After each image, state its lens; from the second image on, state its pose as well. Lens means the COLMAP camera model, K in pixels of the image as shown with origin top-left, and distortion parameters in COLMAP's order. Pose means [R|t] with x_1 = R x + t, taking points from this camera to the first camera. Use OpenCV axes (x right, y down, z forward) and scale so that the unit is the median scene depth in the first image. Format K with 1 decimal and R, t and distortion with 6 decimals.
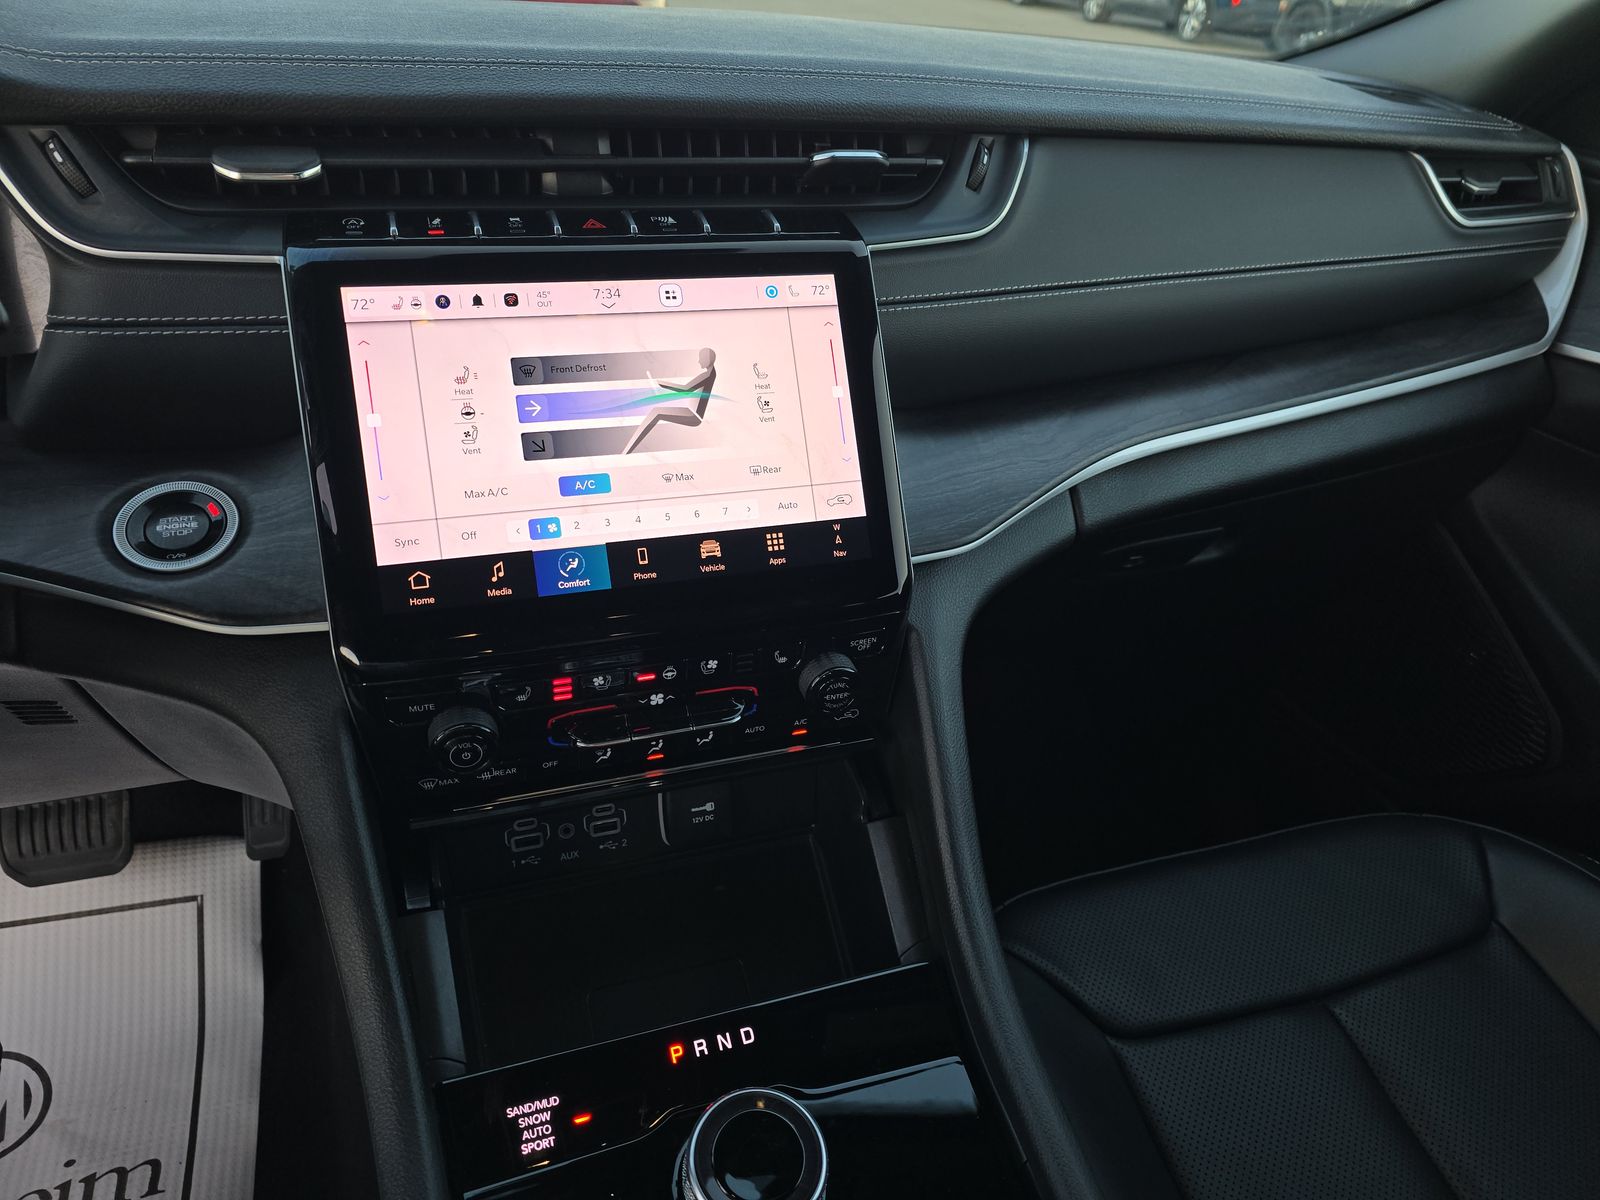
lens RADIAL K [[1072.8, 0, 784.7], [0, 1072.8, 597.7], [0, 0, 1]] dist [0.032237, -0.021463]
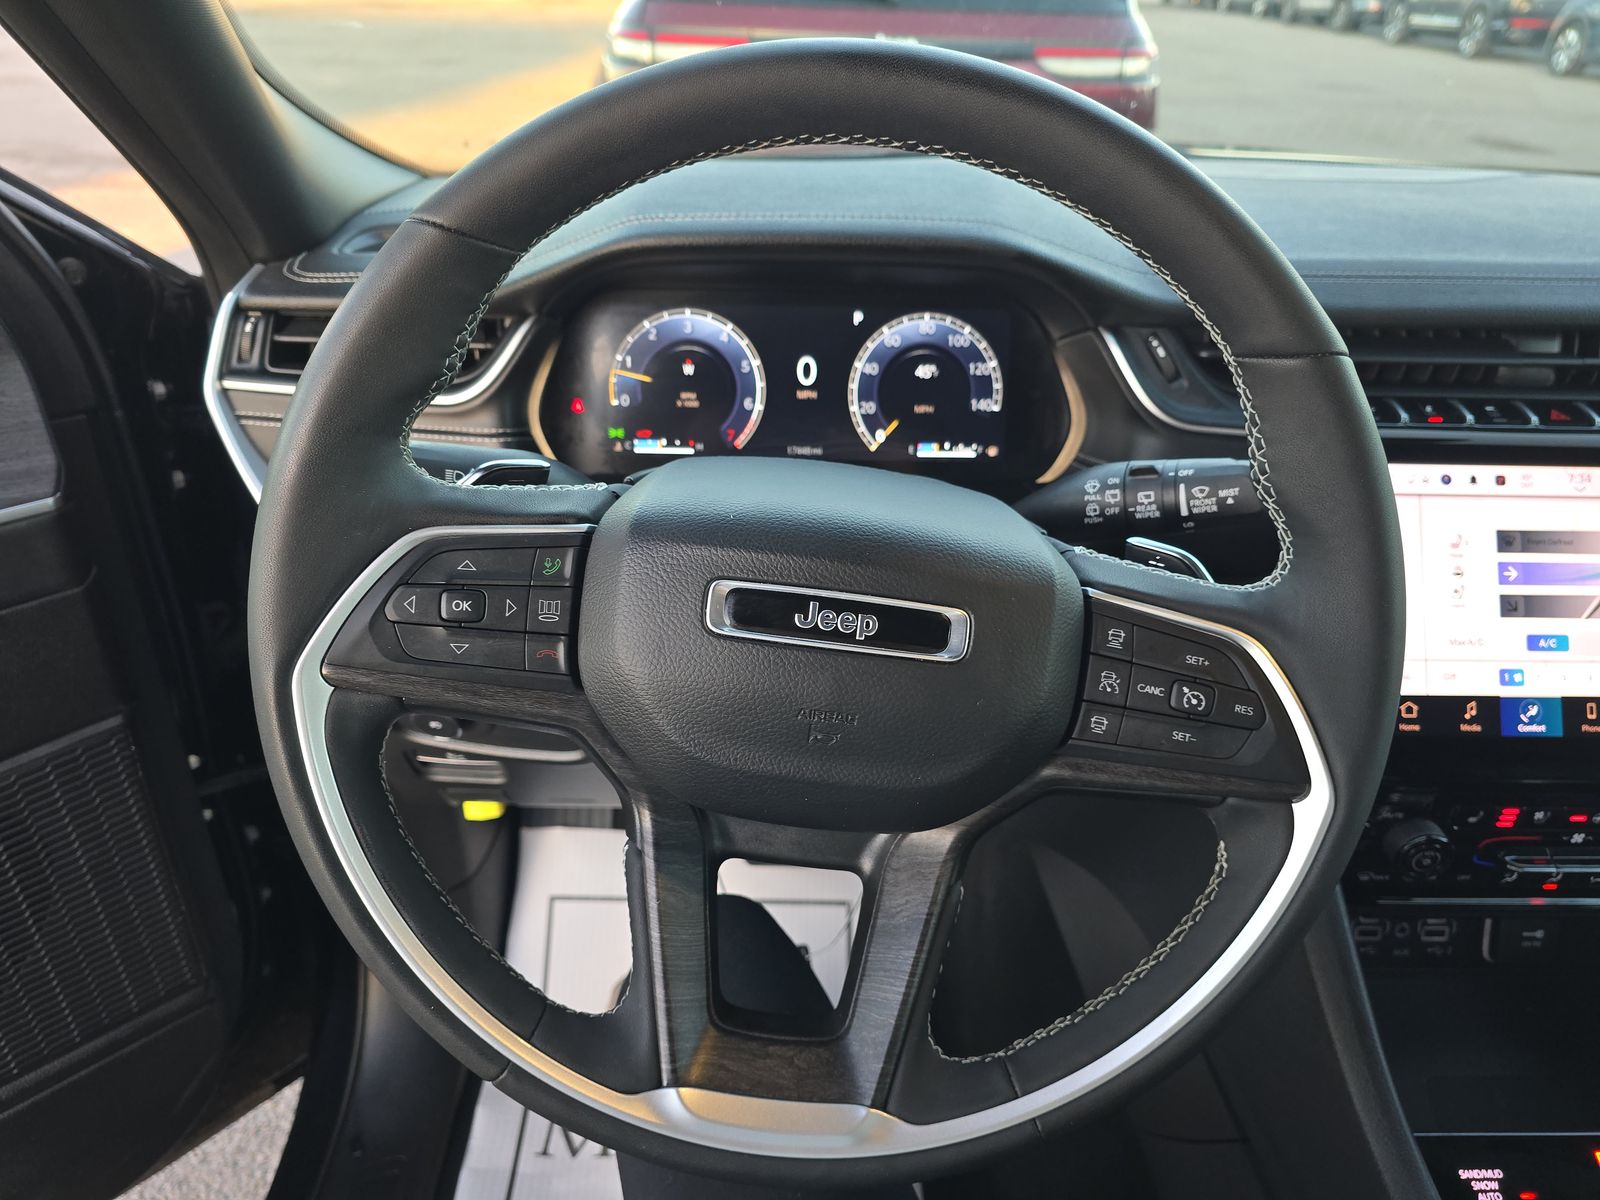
lens RADIAL K [[1072.8, 0, 797.6], [0, 1072.8, 612.9], [0, 0, 1]] dist [0.032237, -0.021463]
pose [[0.952742, 0.121829, -0.278281, -0.639959], [-0.130895, 0.991295, -0.014161, -0.016199], [0.274133, 0.049917, 0.960395, -0.337506]]
